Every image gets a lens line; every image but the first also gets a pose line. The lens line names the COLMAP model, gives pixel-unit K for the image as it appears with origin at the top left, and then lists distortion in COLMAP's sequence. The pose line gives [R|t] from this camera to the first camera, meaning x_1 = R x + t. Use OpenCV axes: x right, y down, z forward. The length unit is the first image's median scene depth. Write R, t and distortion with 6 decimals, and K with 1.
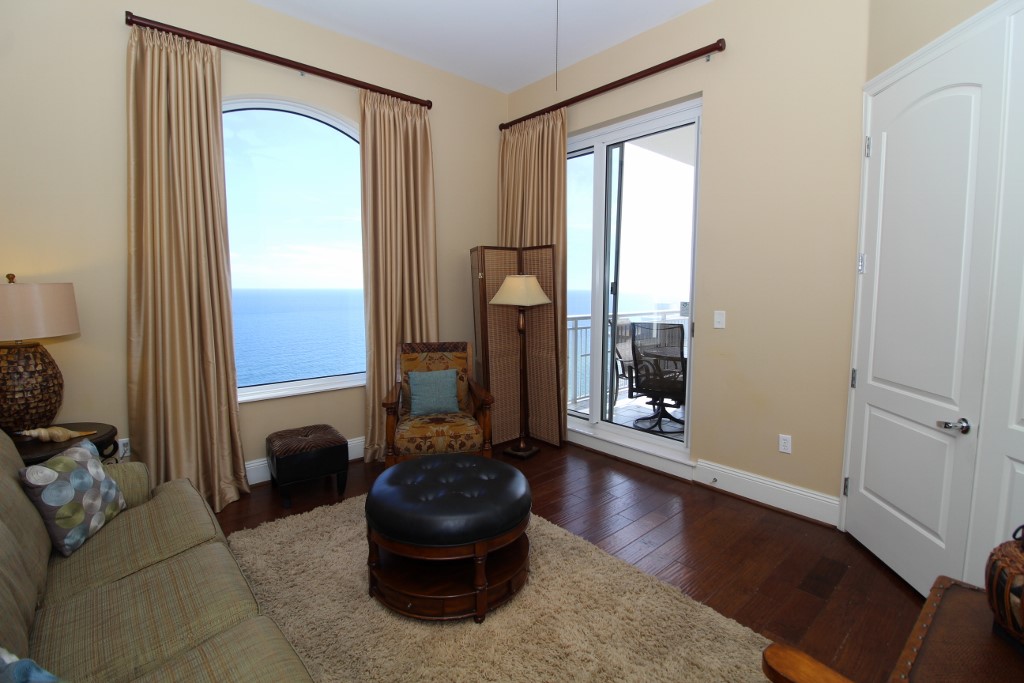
lens RADIAL K [[475.0, 0, 507.2], [0, 475.0, 324.4], [0, 0, 1]] dist [-0.021328, -0.000568]
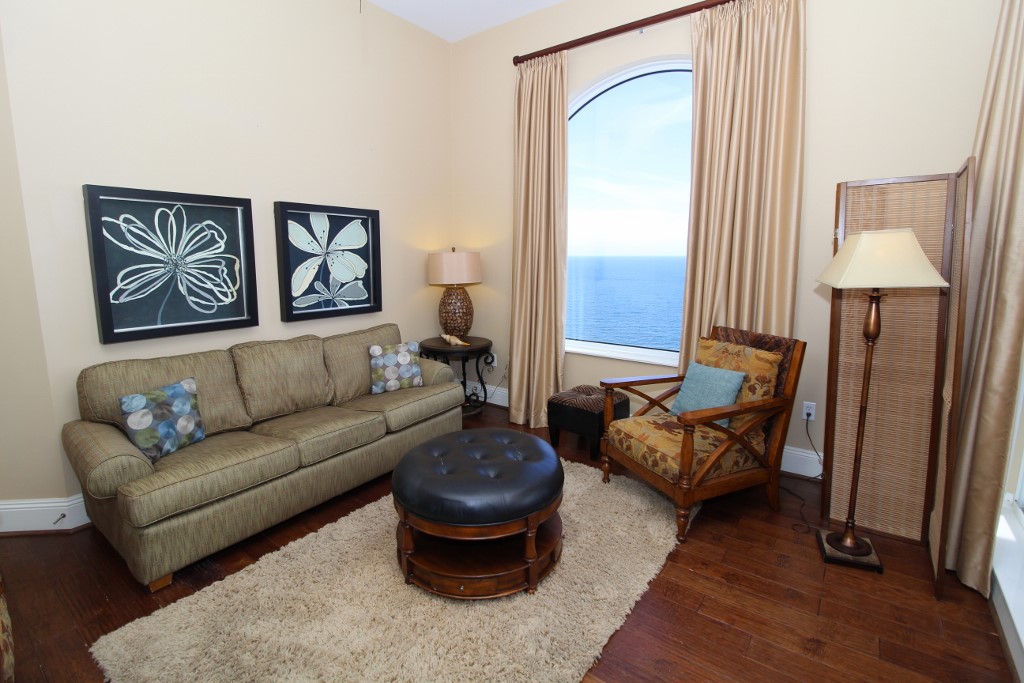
lens RADIAL K [[475.0, 0, 507.2], [0, 475.0, 324.4], [0, 0, 1]] dist [-0.021328, -0.000568]
pose [[0.199789, 0.138163, -0.970049, 0.559413], [-0.081801, 0.988905, 0.124001, -0.038387], [0.976418, 0.054577, 0.208874, 0.603301]]
